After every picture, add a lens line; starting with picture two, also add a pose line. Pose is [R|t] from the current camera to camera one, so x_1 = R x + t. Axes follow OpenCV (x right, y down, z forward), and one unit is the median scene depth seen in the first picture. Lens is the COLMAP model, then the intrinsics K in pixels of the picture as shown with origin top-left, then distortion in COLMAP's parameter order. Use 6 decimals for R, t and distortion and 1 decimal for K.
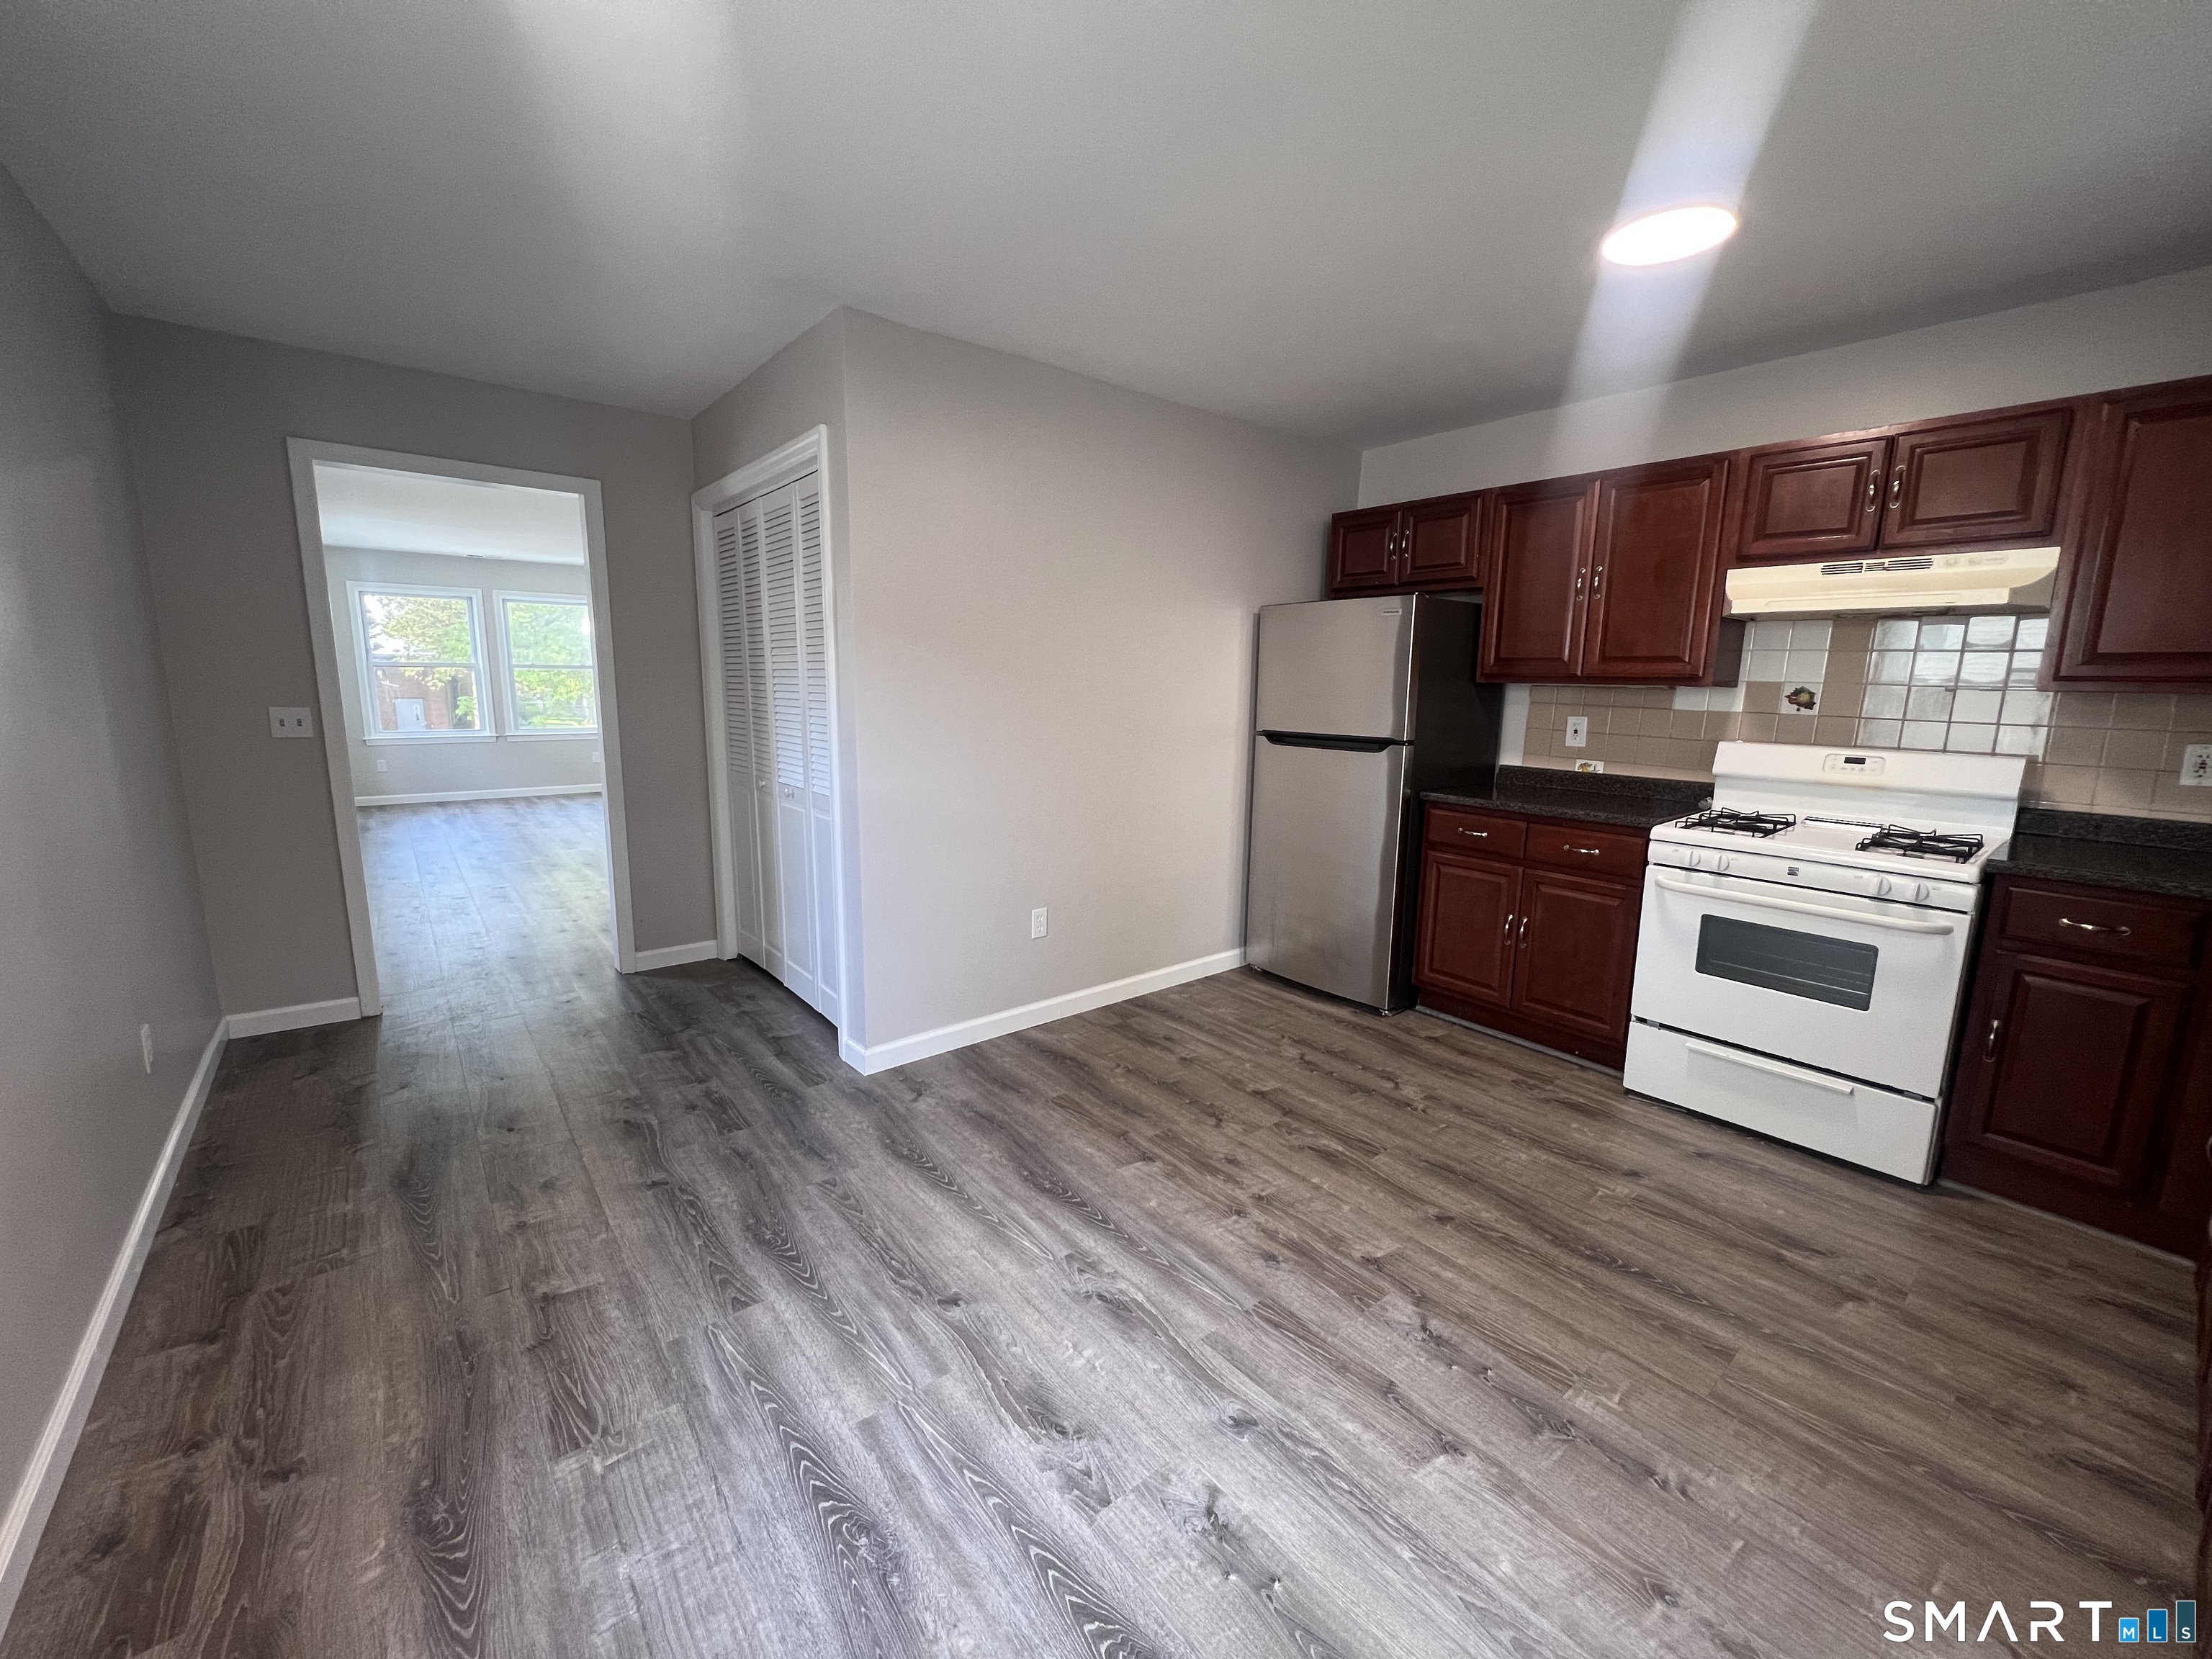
lens RADIAL K [[886.0, 0, 1104.1], [0, 886.0, 820.9], [0, 0, 1]] dist [-0.001203, 0.000987]
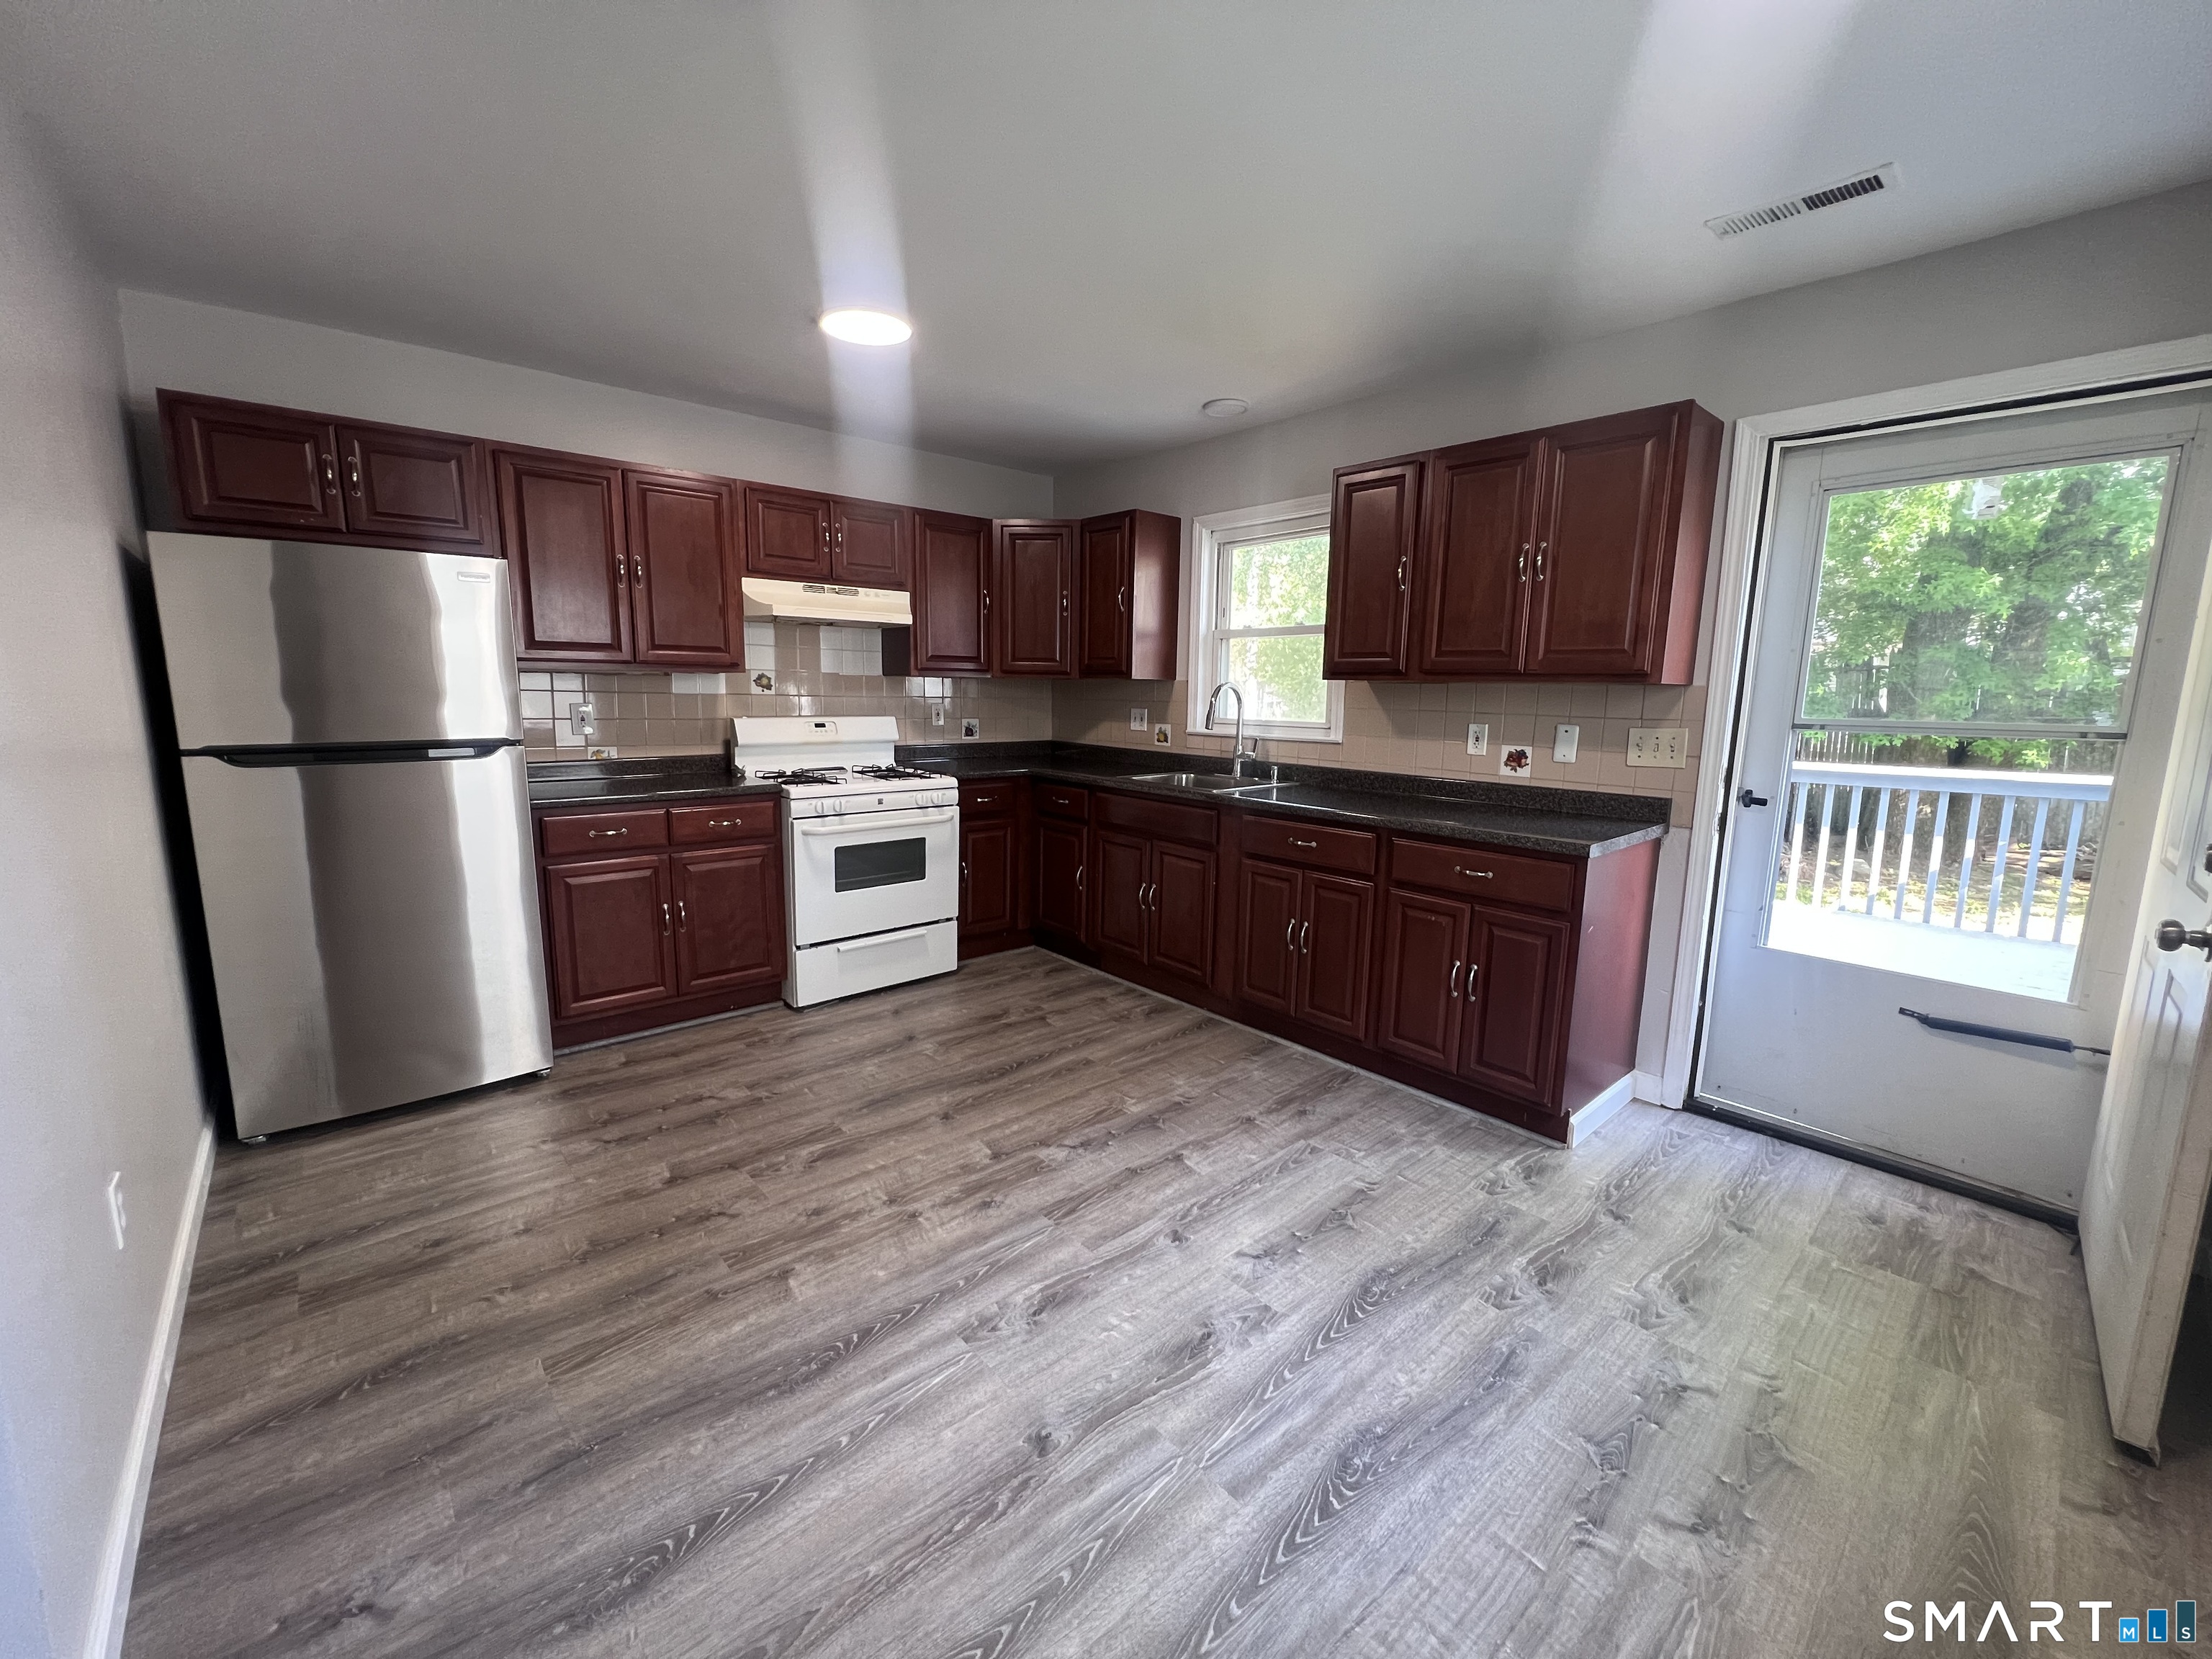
lens RADIAL K [[886.0, 0, 1095.3], [0, 886.0, 831.4], [0, 0, 1]] dist [-0.001203, 0.000987]
pose [[-0.030651, -0.175936, 0.983924, -0.764835], [0.147176, 0.972863, 0.178543, -0.117535], [-0.988635, 0.150282, -0.003926, 0.769298]]
